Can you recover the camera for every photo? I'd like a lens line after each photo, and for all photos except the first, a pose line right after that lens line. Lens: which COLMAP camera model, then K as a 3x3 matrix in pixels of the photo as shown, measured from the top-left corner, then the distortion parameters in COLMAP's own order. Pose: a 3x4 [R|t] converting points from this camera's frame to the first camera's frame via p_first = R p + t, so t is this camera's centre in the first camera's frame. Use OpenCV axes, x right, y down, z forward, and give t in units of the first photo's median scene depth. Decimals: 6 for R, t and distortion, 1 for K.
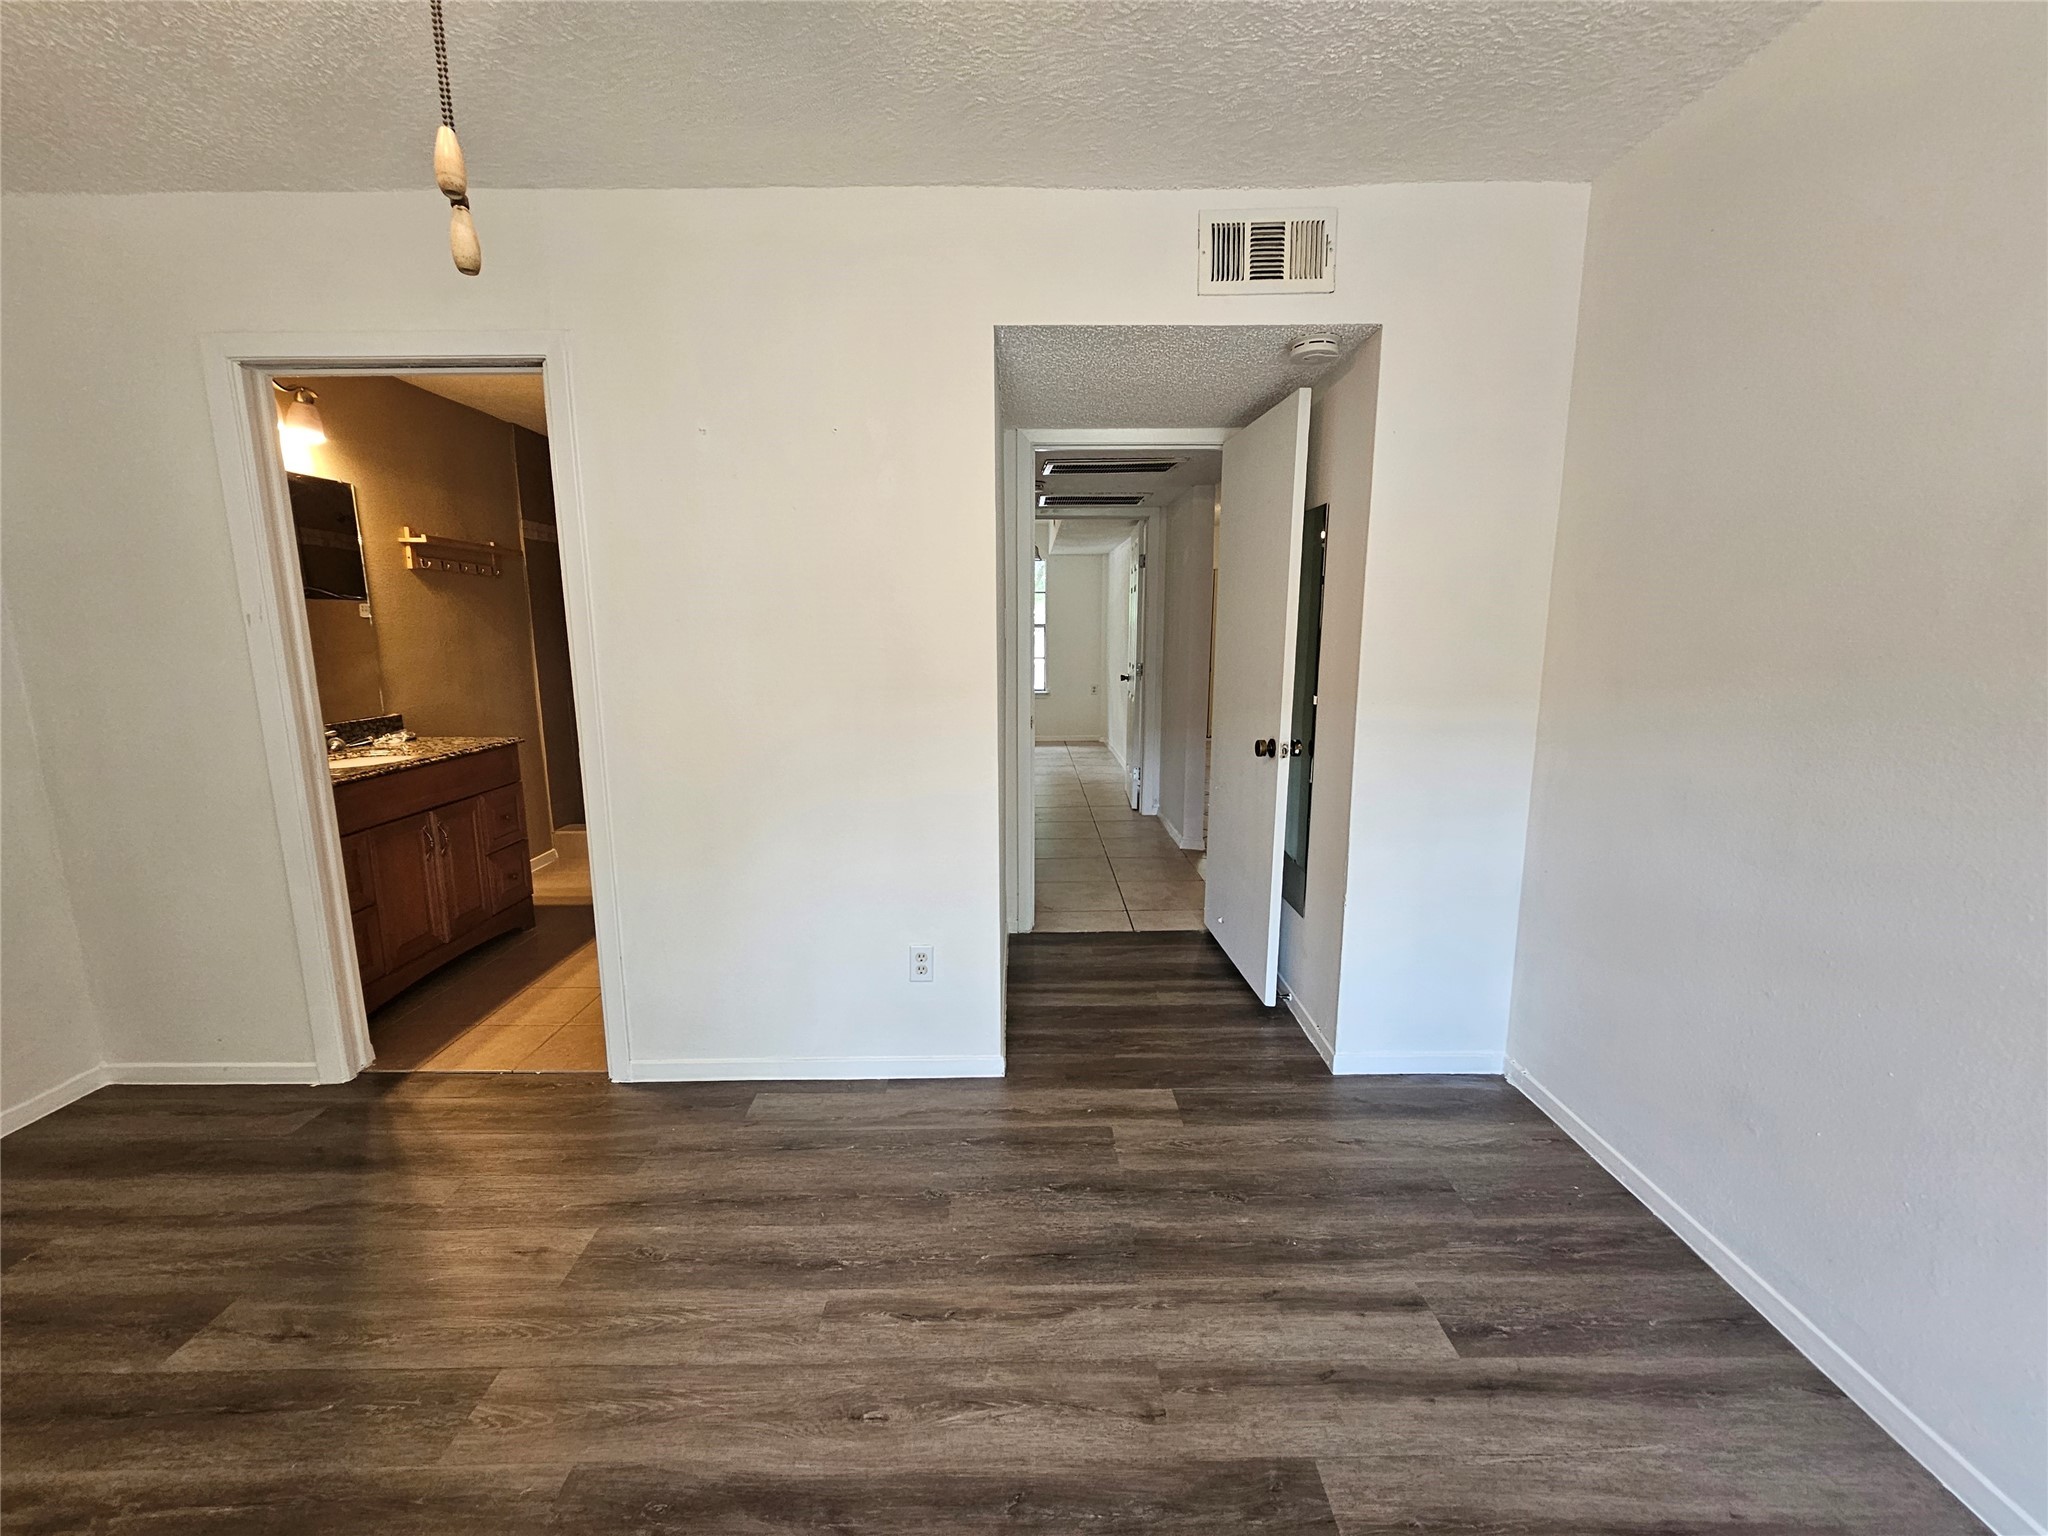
lens RADIAL K [[849.8, 0, 1017.7], [0, 849.8, 773.6], [0, 0, 1]] dist [-0.001608, 0.004159]
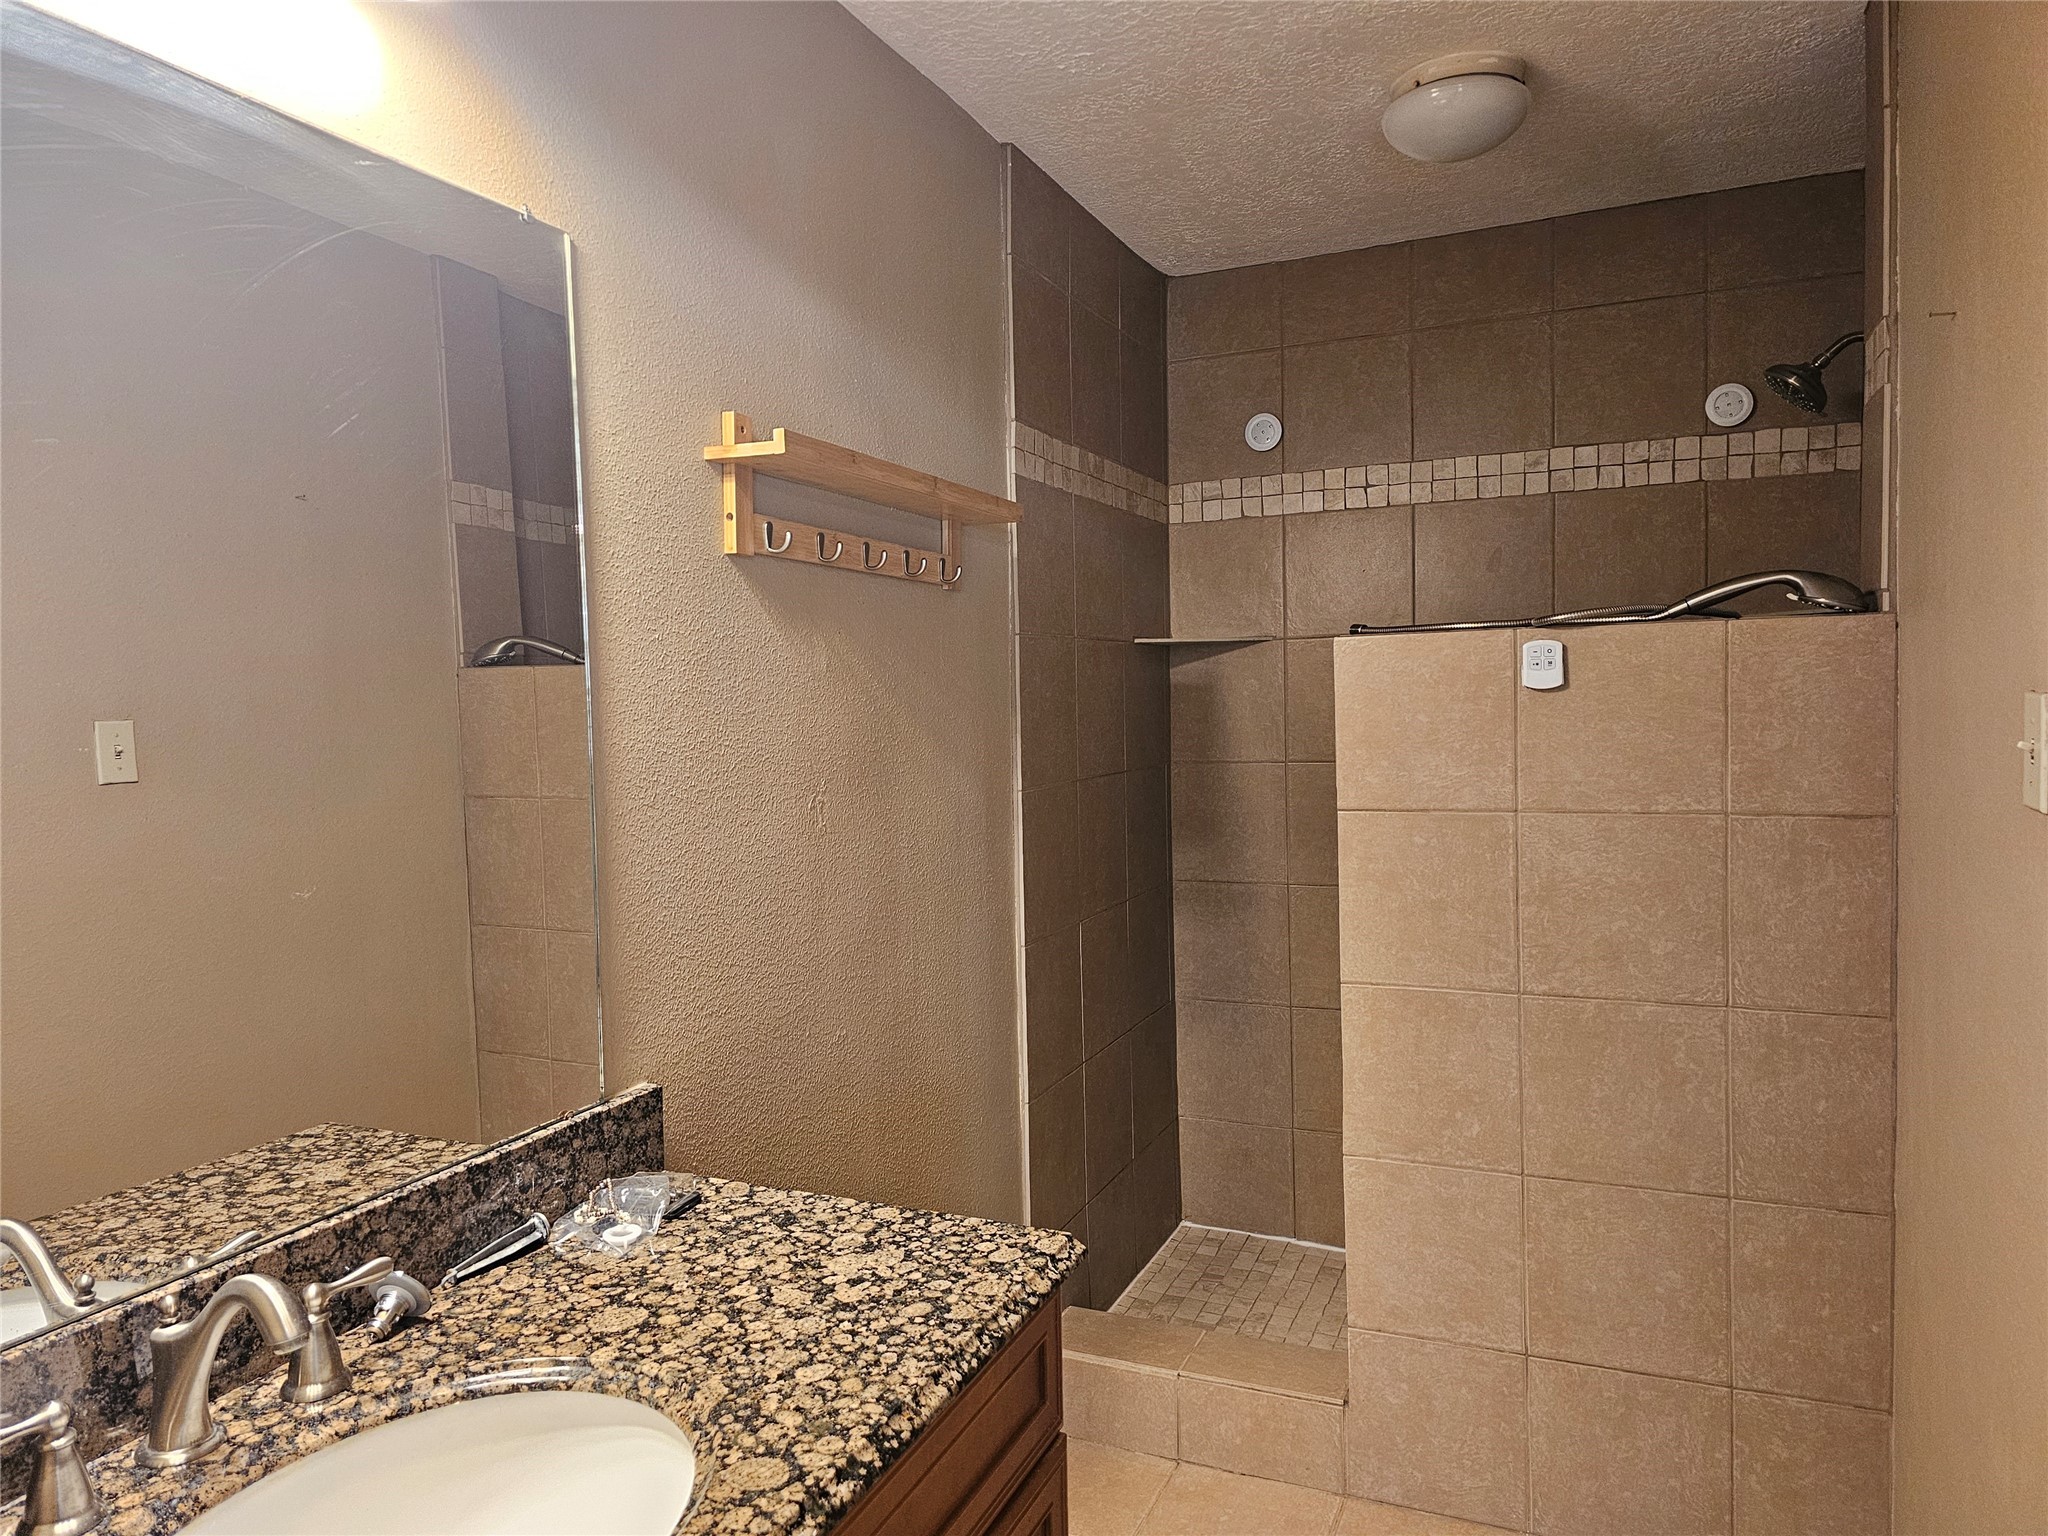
lens RADIAL K [[1367.2, 0, 1024.0], [0, 1367.2, 768.0], [0, 0, 1]] dist [0.028191, -0.064746]
pose [[0.920519, 0.007149, -0.390632, -0.702472], [-0.051551, 0.993313, -0.103301, -0.201274], [0.387282, 0.115228, 0.914732, 0.991674]]
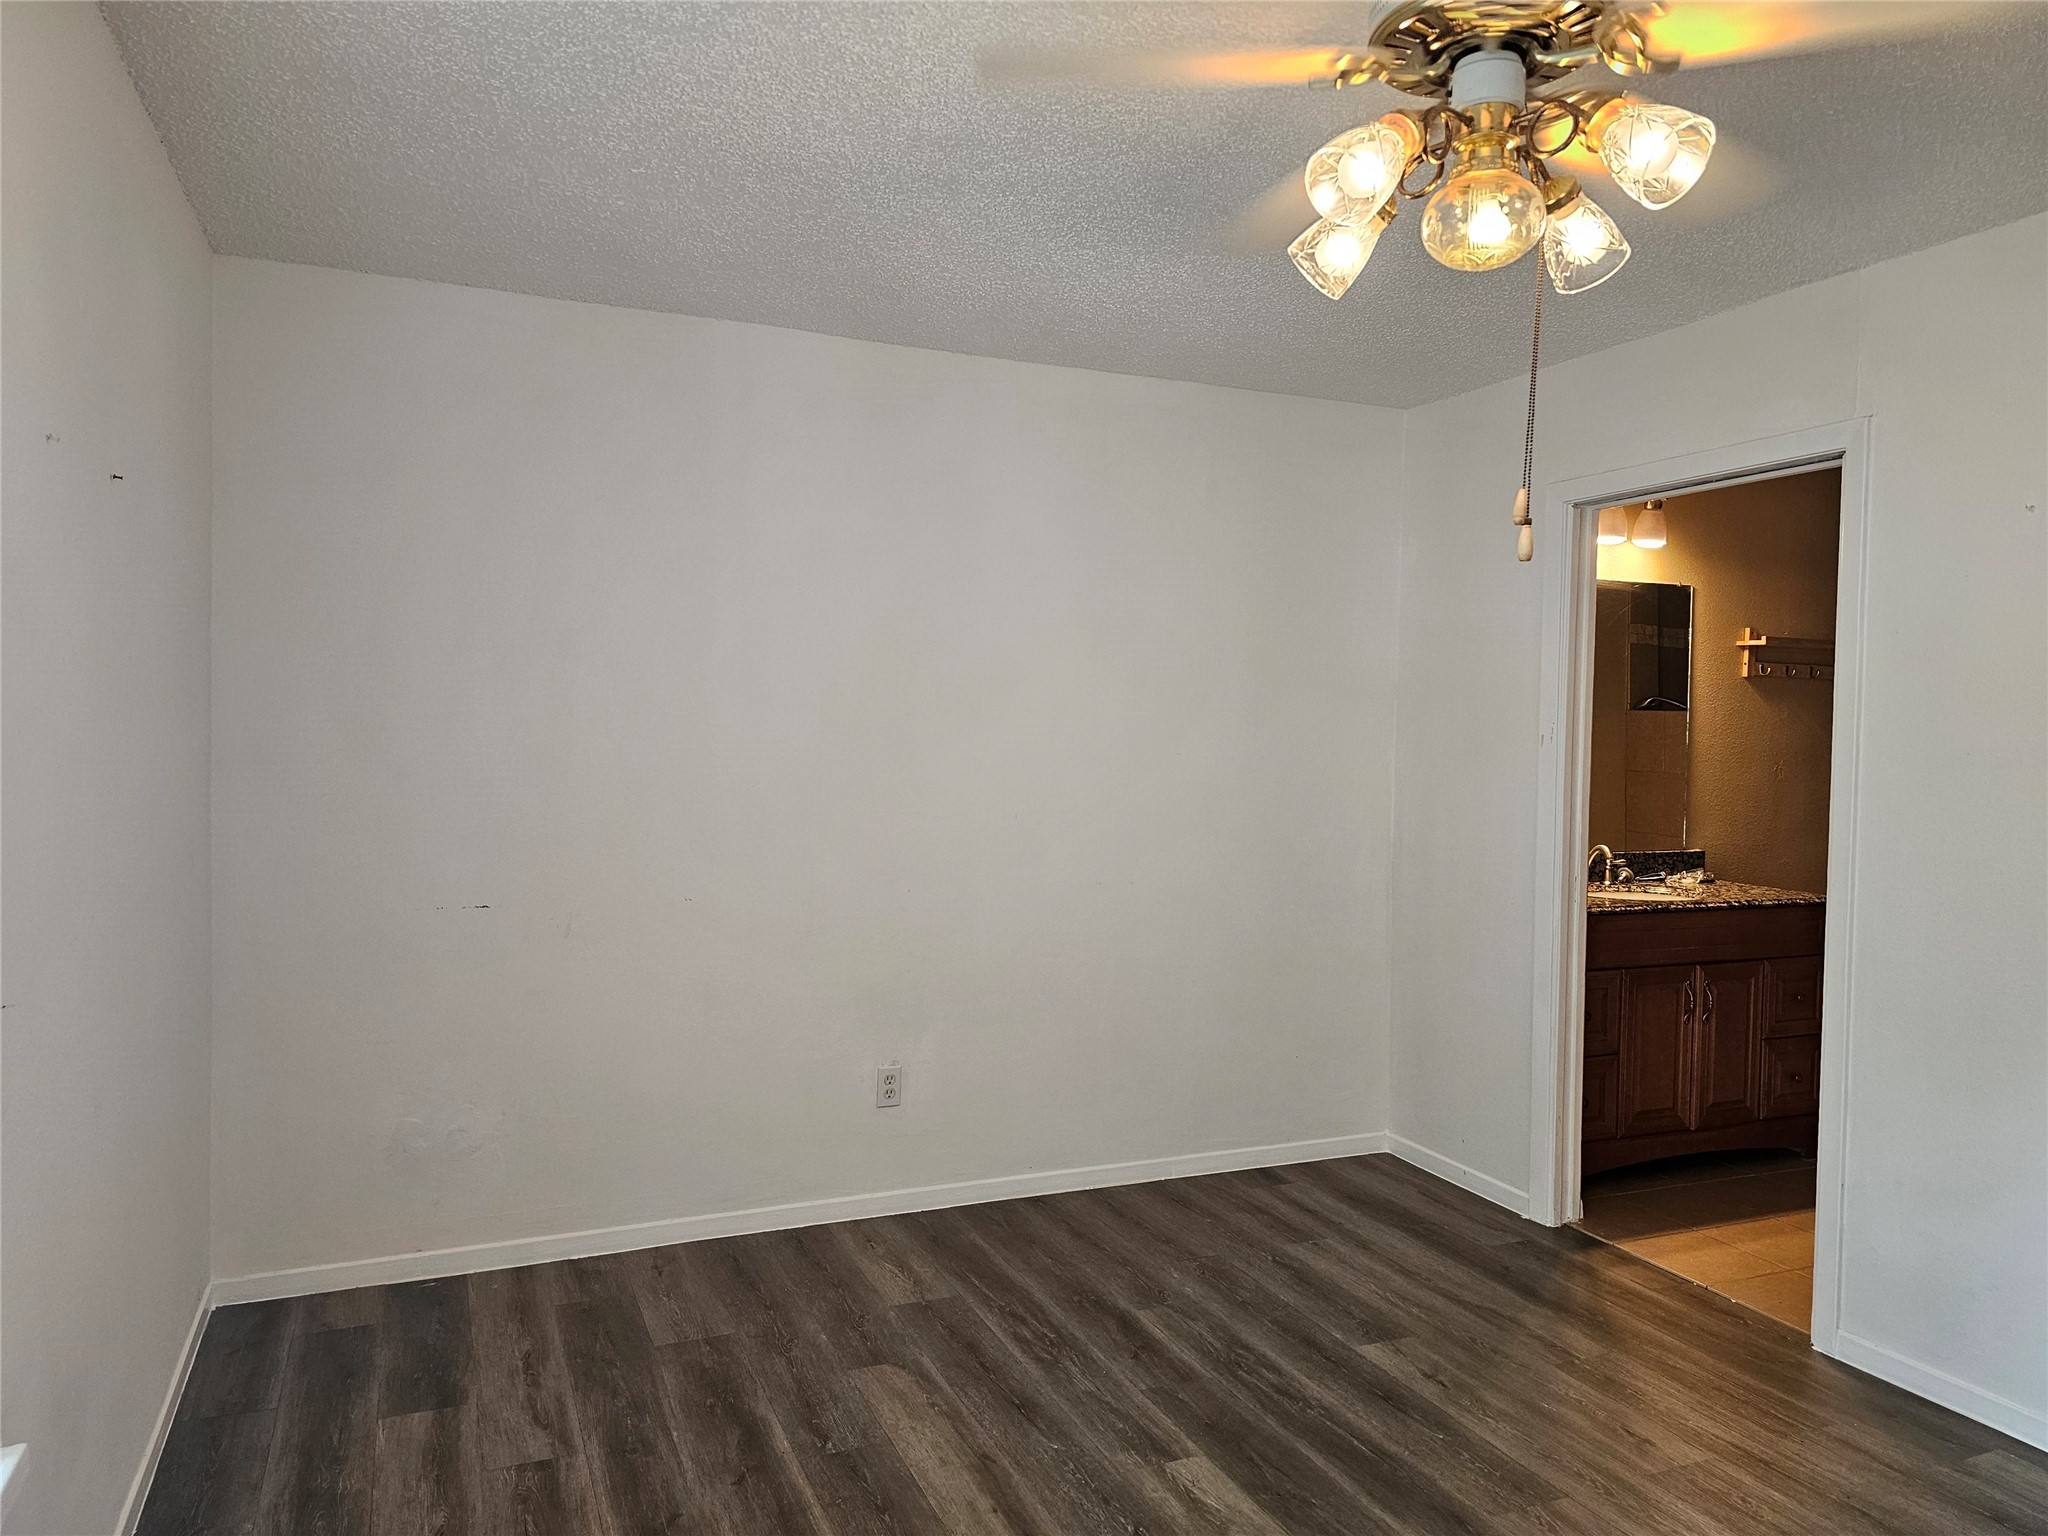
lens RADIAL K [[1377.3, 0, 1010.9], [0, 1377.3, 758.3], [0, 0, 1]] dist [0.069981, -0.091135]
pose [[0.393832, 0.035273, -0.918506, 0.387847], [-0.176856, 0.983500, -0.038063, 0.019730], [0.902008, 0.177434, 0.393572, -0.243485]]
